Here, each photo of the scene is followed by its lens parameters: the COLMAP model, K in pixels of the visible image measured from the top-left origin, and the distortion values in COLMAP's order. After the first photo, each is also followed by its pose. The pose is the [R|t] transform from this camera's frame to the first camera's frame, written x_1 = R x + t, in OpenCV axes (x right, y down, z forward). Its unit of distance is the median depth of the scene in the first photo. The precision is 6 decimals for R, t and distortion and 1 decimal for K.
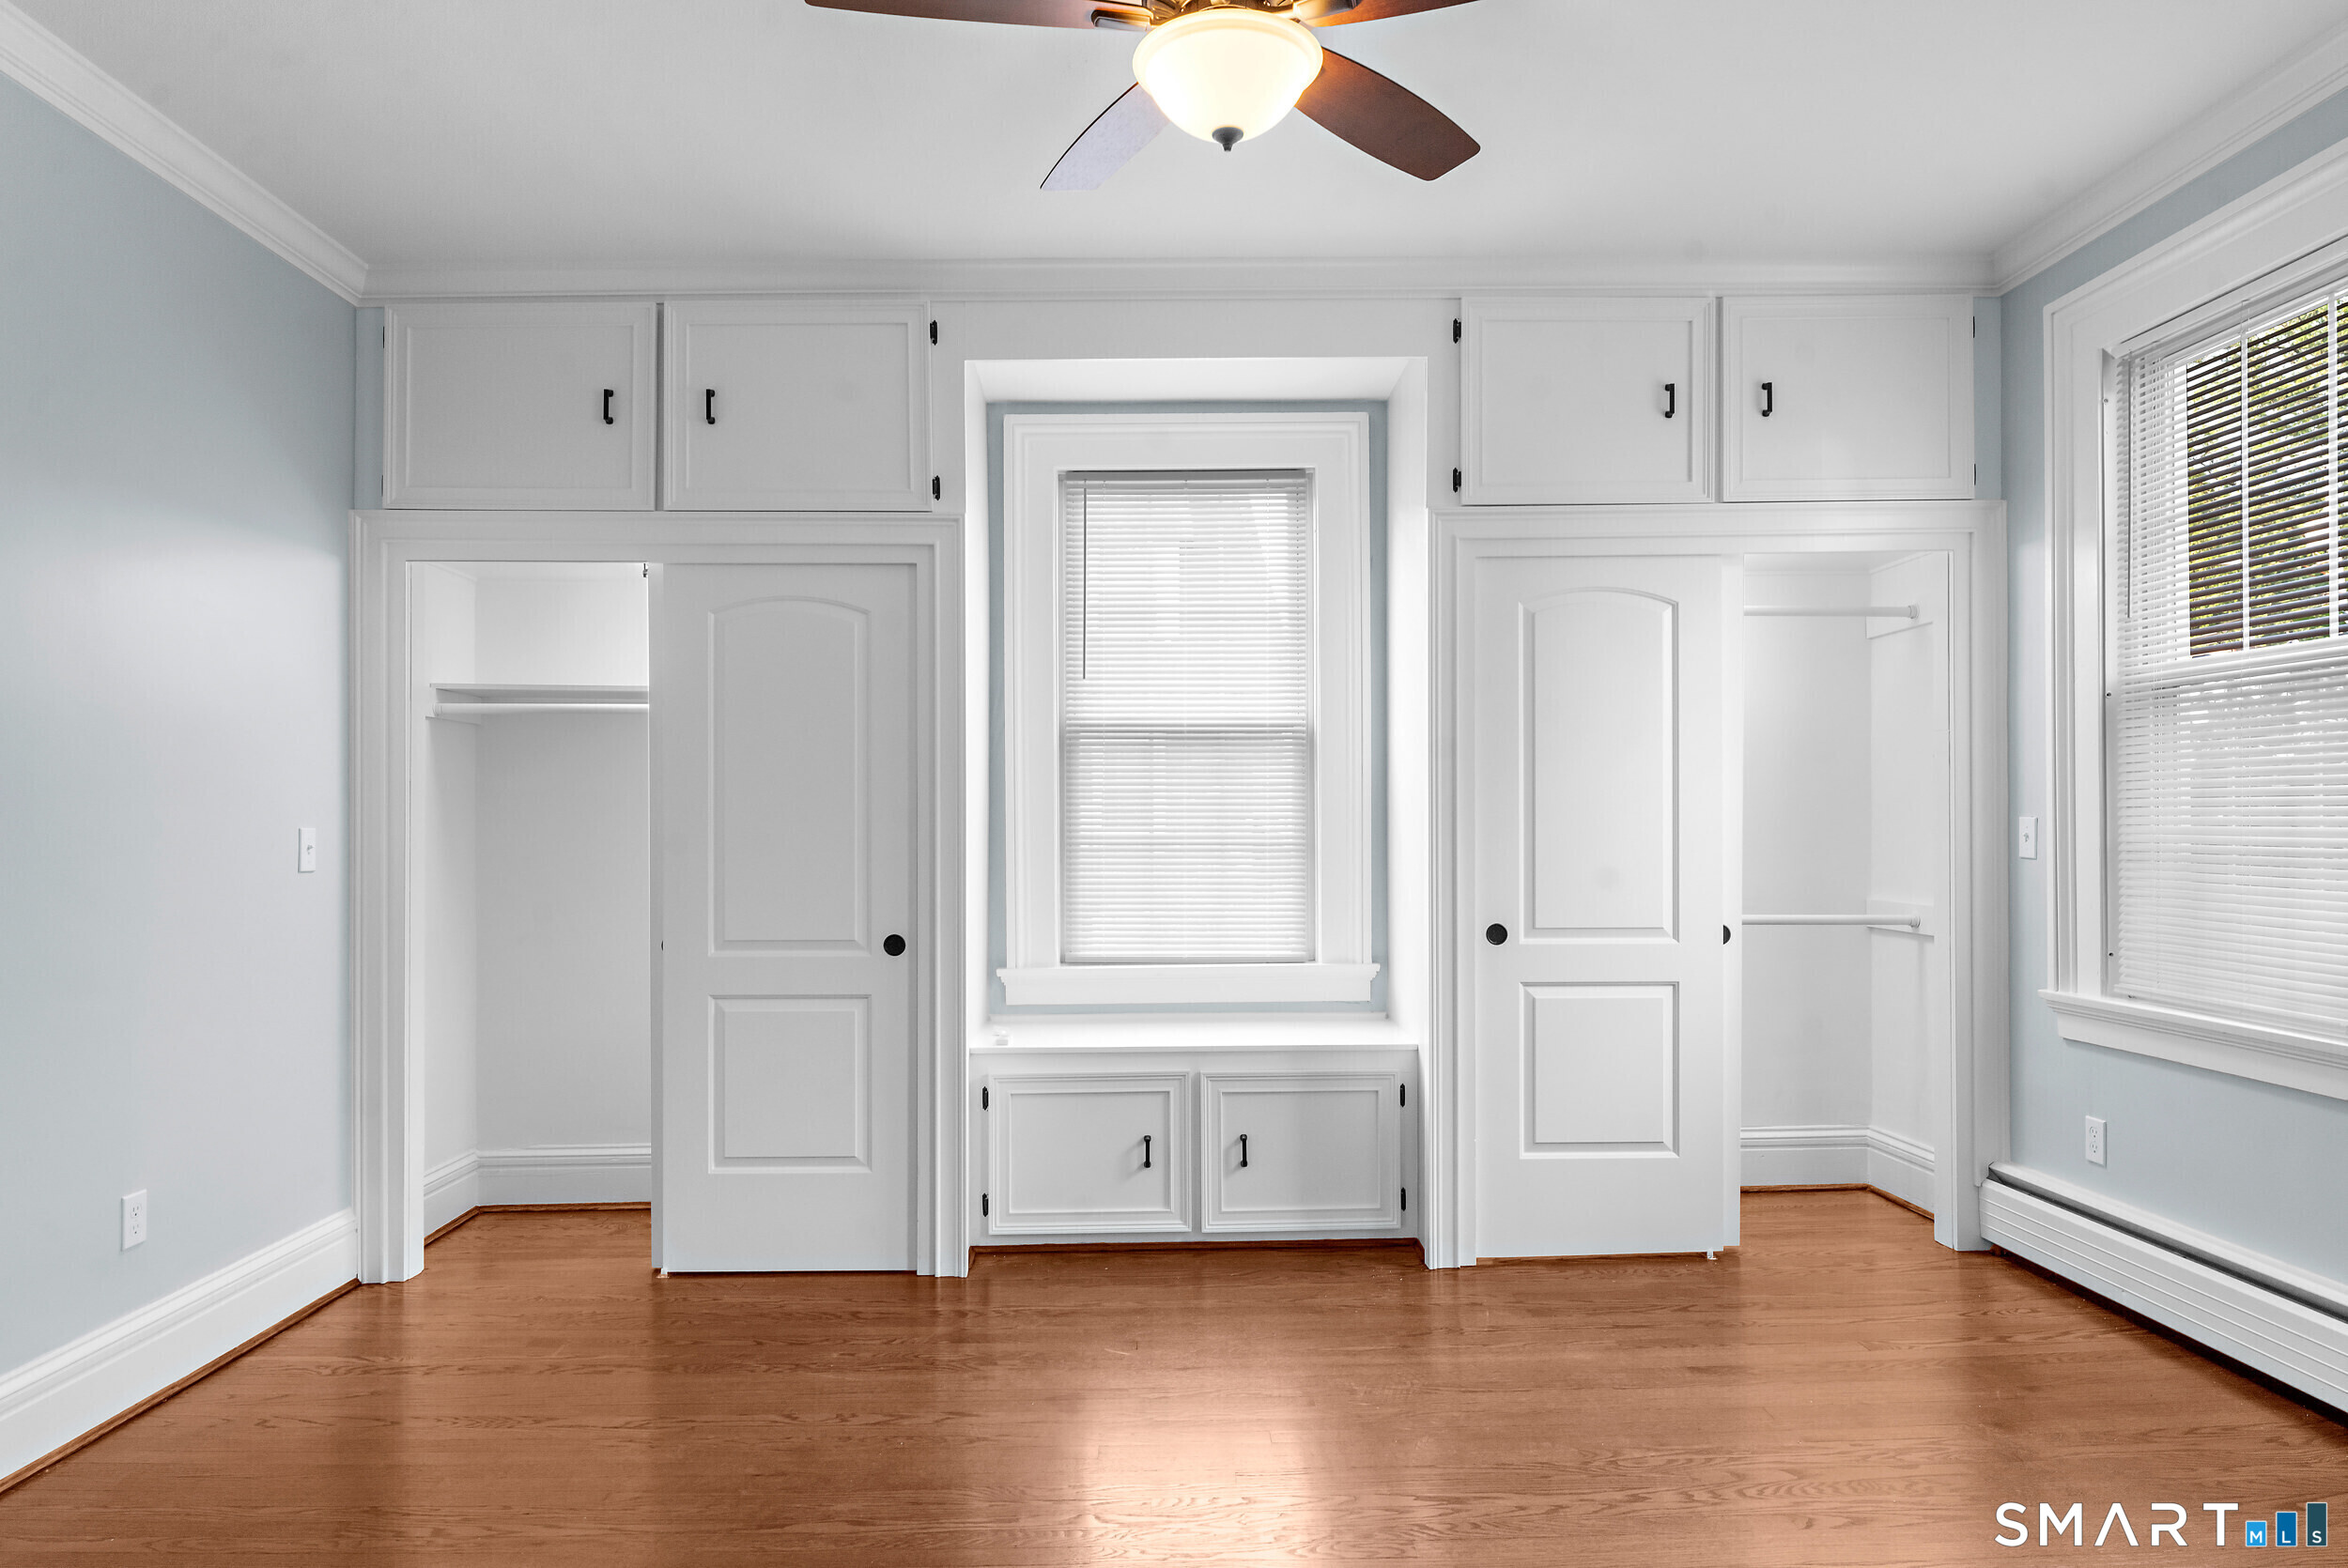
lens RADIAL K [[1409.2, 0, 1169.3], [0, 1409.2, 806.8], [0, 0, 1]] dist [-0.000714, 0.000375]
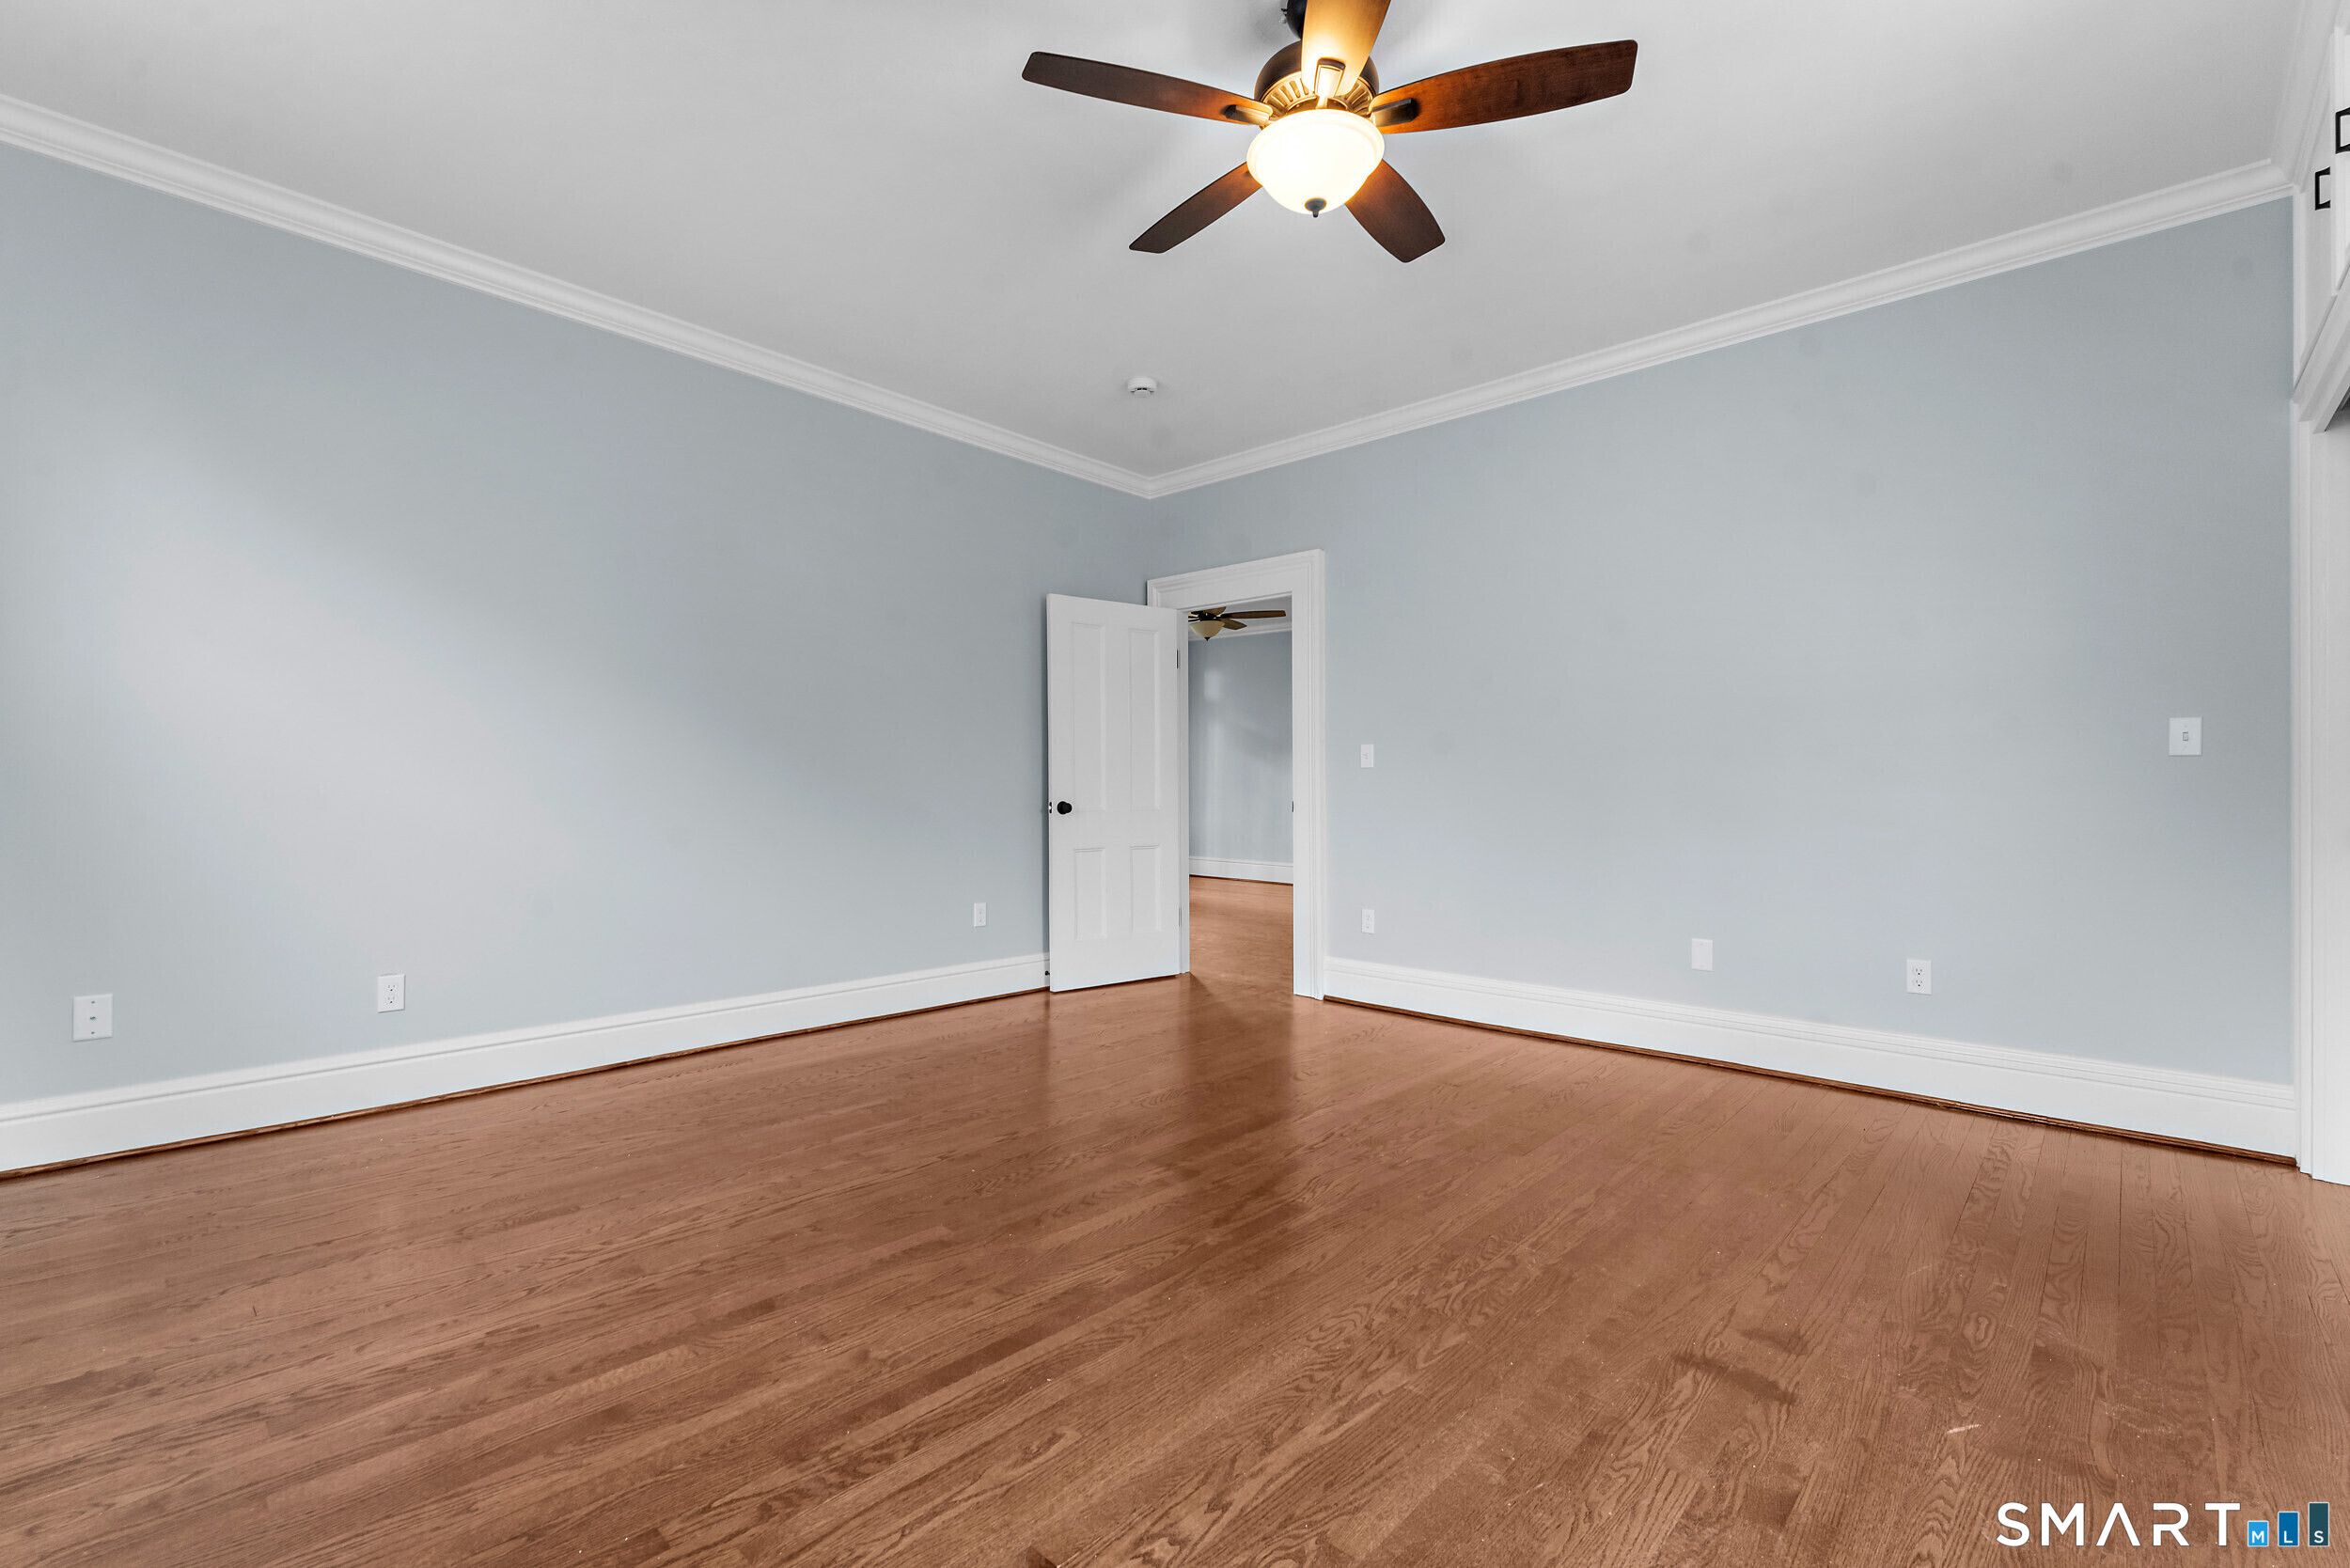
lens RADIAL K [[1020.7, 0, 1175.0], [0, 1020.7, 784.0], [0, 0, 1]] dist [0.000779, 0.000188]
pose [[-0.695307, 0.002028, -0.718710, 0.501463], [0.014715, 0.999827, -0.011414, 0.061434], [0.718563, -0.018512, -0.695216, 0.918414]]
